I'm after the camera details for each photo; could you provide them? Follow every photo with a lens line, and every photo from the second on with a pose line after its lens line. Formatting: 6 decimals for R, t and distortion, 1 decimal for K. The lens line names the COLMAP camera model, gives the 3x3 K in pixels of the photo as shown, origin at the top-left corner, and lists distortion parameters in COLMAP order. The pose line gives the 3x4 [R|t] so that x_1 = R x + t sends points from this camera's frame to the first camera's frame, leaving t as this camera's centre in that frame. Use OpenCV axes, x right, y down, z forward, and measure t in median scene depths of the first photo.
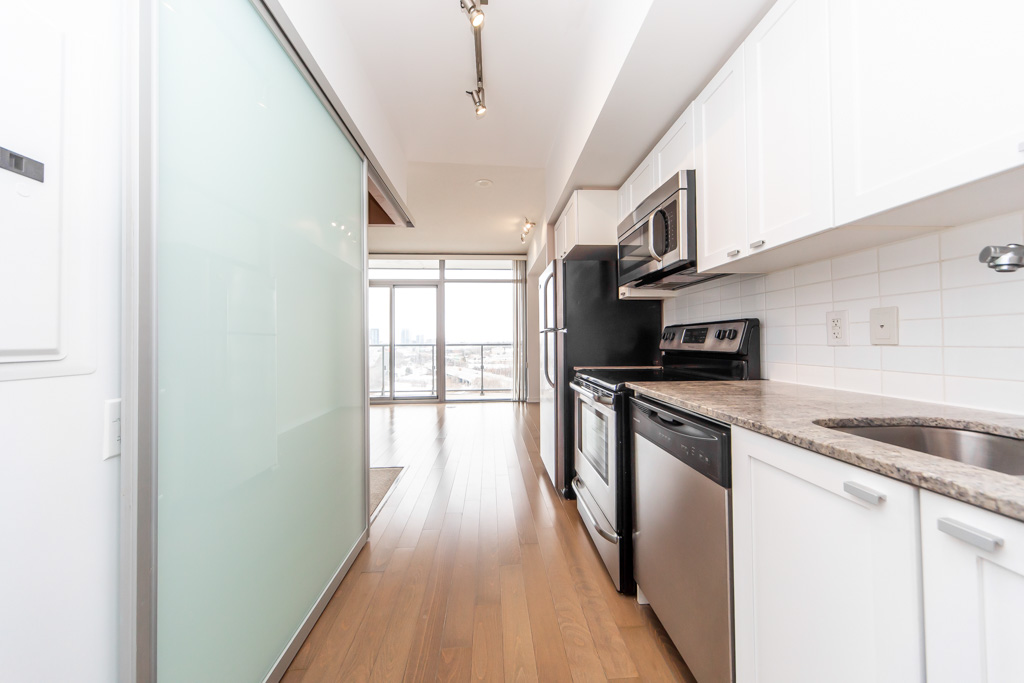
lens RADIAL K [[345.9, 0, 512.0], [0, 345.9, 341.5], [0, 0, 1]] dist [-0.000055, 0.000023]
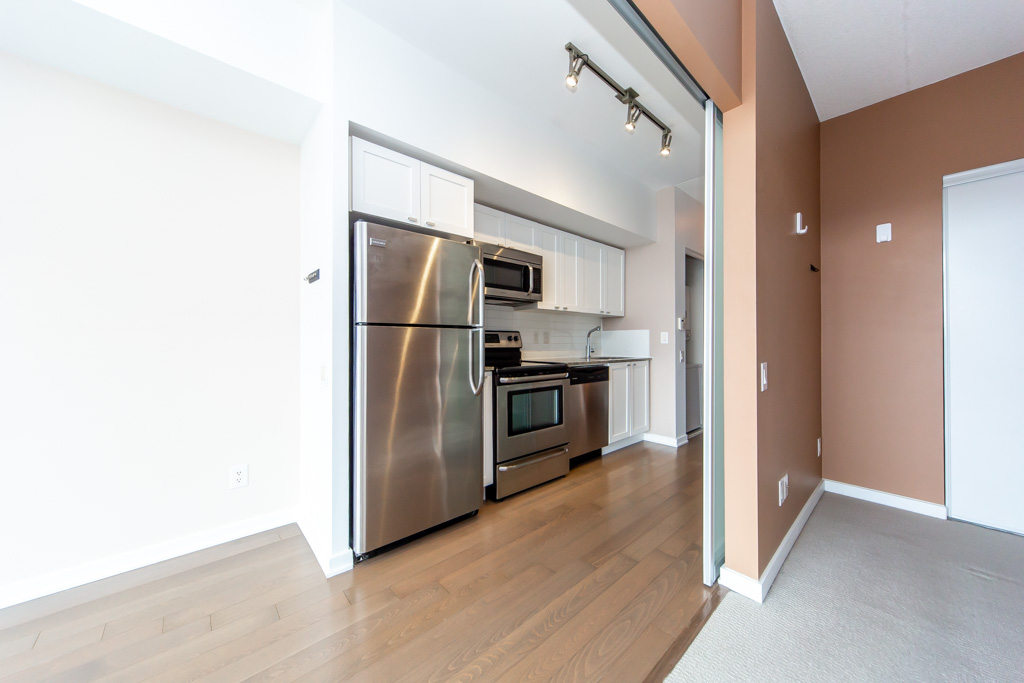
lens RADIAL K [[345.9, 0, 512.0], [0, 345.9, 341.5], [0, 0, 1]] dist [-0.000055, 0.000023]
pose [[-0.612287, 0.005010, 0.790620, -1.216461], [0.001325, 0.999985, -0.005311, 0.010538], [-0.790634, -0.002204, -0.612285, 2.910709]]
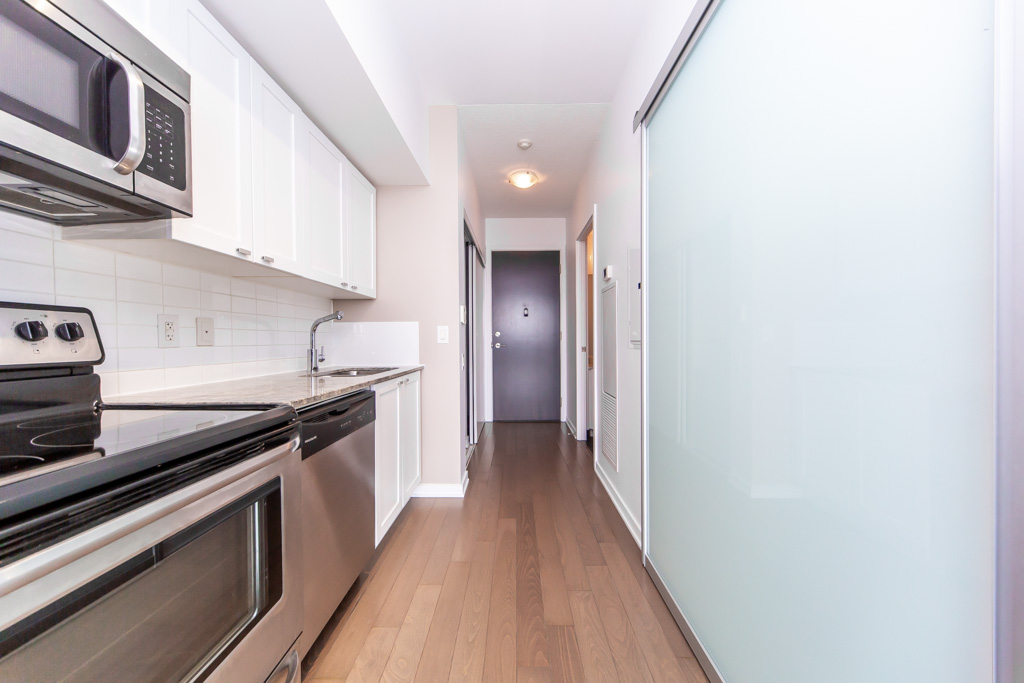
lens RADIAL K [[352.5, 0, 511.0], [0, 352.5, 343.6], [0, 0, 1]] dist [0.000576, 0.000024]
pose [[-0.996279, 0.012656, 0.085252, -0.195491], [0.013282, 0.999889, 0.006776, 0.007183], [-0.085156, 0.007883, -0.996336, 1.975339]]
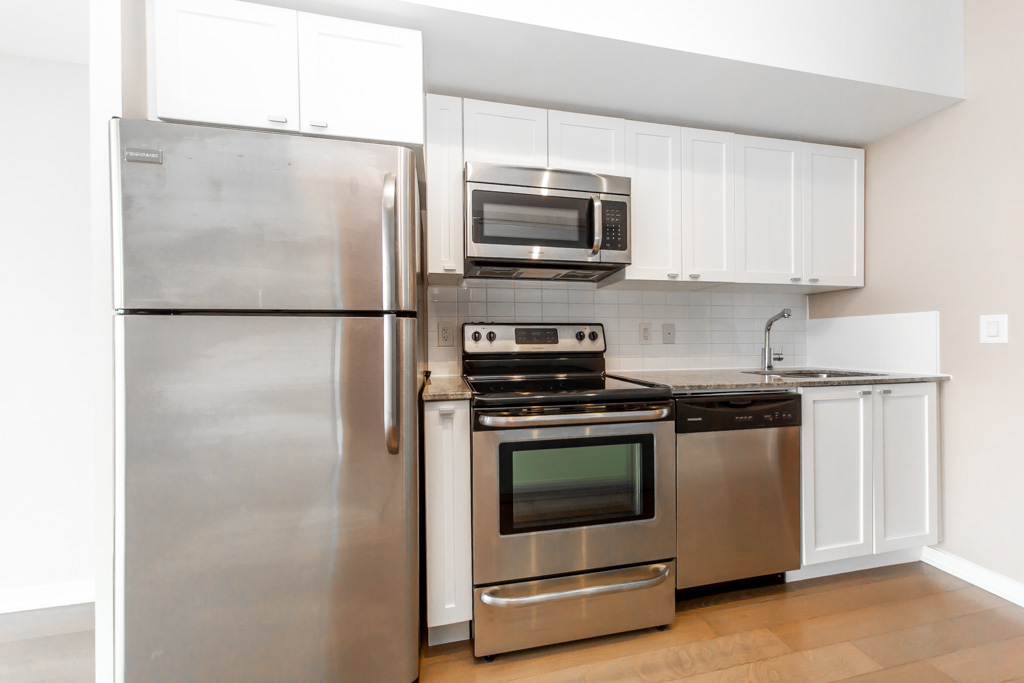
lens RADIAL K [[352.5, 0, 511.0], [0, 352.5, 343.6], [0, 0, 1]] dist [0.000576, 0.000024]
pose [[-0.134064, 0.002129, 0.990970, -0.642113], [0.005417, 0.999984, -0.001416, 0.008024], [-0.990958, 0.005178, -0.134073, 1.852640]]
